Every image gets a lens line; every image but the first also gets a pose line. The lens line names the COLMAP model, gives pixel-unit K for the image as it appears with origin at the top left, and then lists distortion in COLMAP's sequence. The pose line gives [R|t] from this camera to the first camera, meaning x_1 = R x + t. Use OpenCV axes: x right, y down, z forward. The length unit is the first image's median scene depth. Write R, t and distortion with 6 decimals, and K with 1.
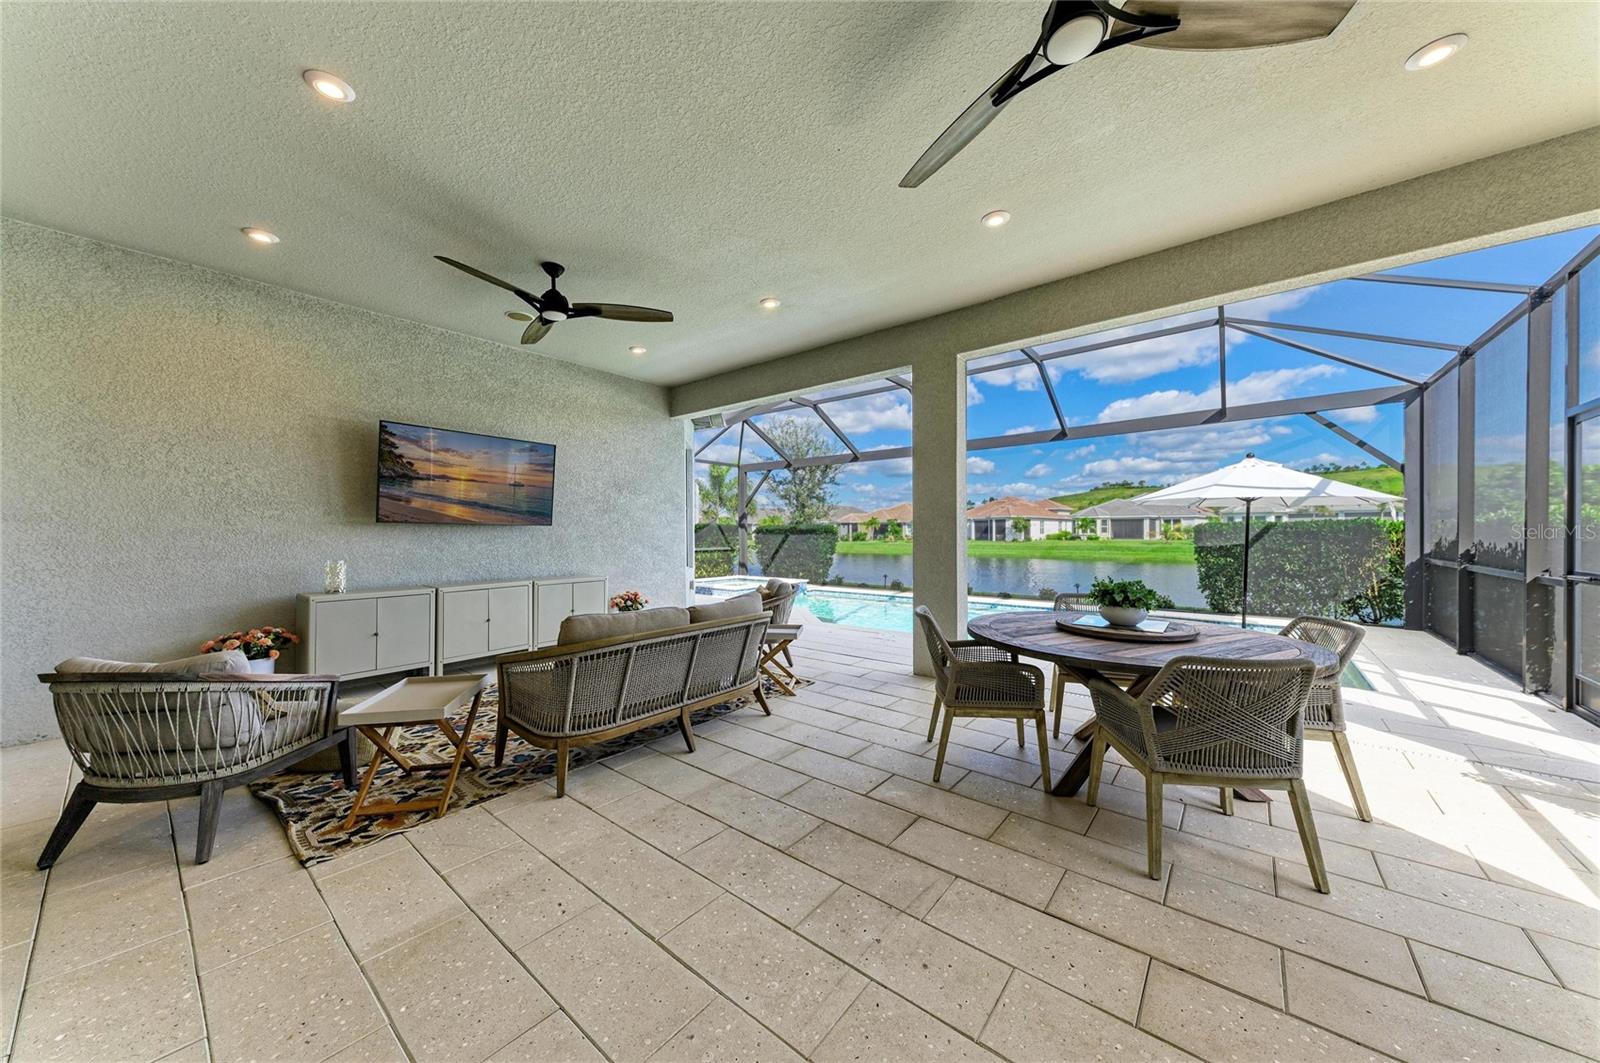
lens RADIAL K [[542.2, 0, 803.4], [0, 542.2, 534.2], [0, 0, 1]] dist [0.018184, -0.003746]
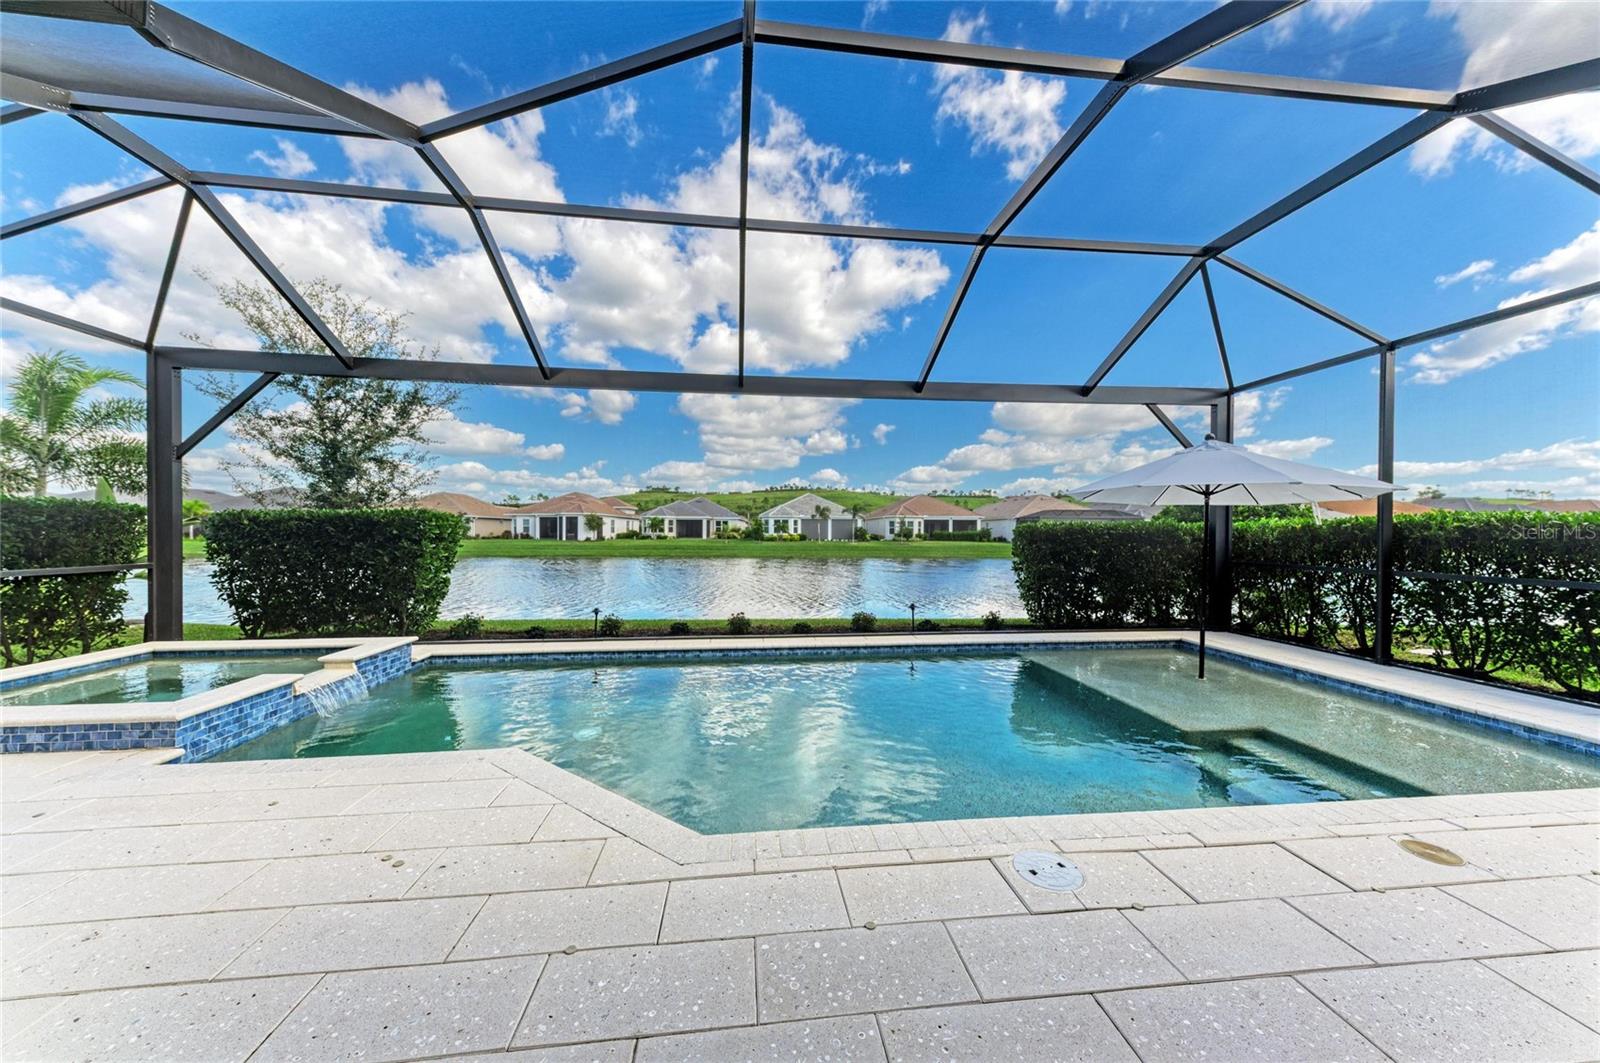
lens RADIAL K [[542.2, 0, 803.4], [0, 542.2, 534.2], [0, 0, 1]] dist [0.018184, -0.003746]
pose [[0.701324, 0.004883, 0.712826, -0.187429], [-0.006707, 0.999977, -0.000252, 0.000325], [-0.712811, -0.004604, 0.701341, 1.043359]]
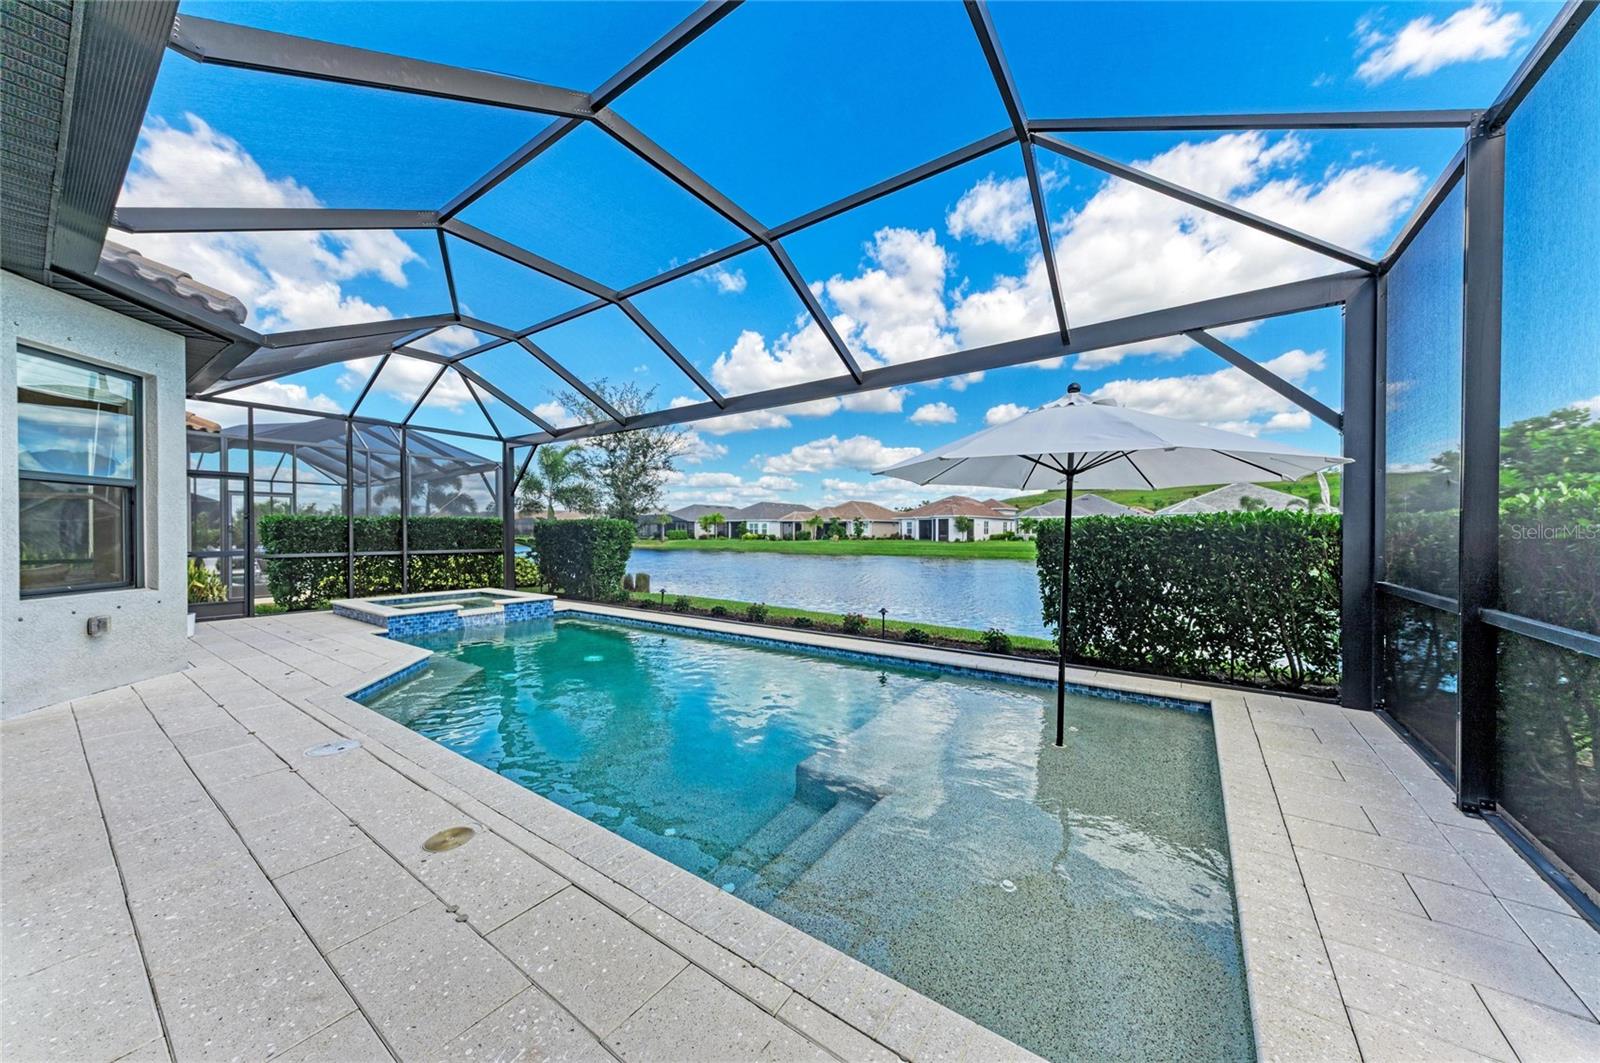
lens RADIAL K [[541.9, 0, 801.5], [0, 541.9, 532.9], [0, 0, 1]] dist [0.010147, -0.000102]
pose [[0.998079, 0.006313, 0.061637, 0.629859], [-0.006289, 0.999980, -0.000582, -0.001706], [-0.061640, 0.000193, 0.998098, 0.593975]]
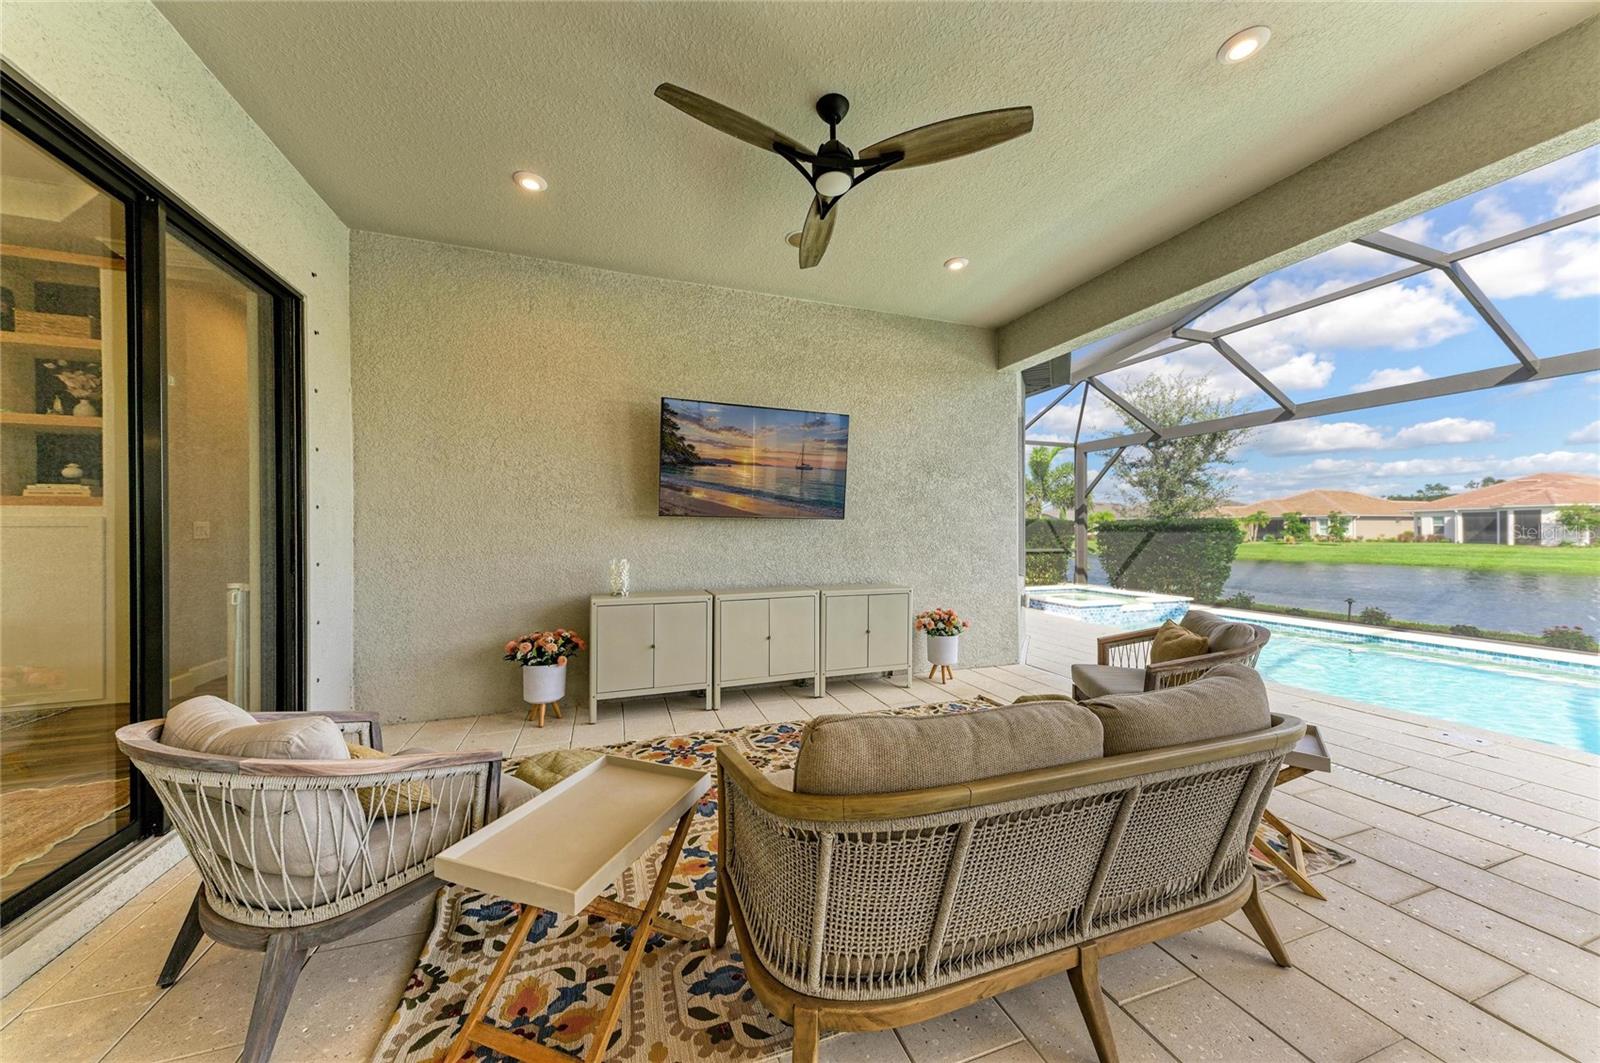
lens RADIAL K [[545.0, 0, 800.0], [0, 545.0, 531.5], [0, 0, 1]] dist [0.014606, -0.000101]
pose [[0.850048, 0.003105, -0.526696, -0.106125], [-0.003841, 0.999993, -0.000304, 0.002175], [0.526691, 0.002281, 0.850054, 0.305579]]
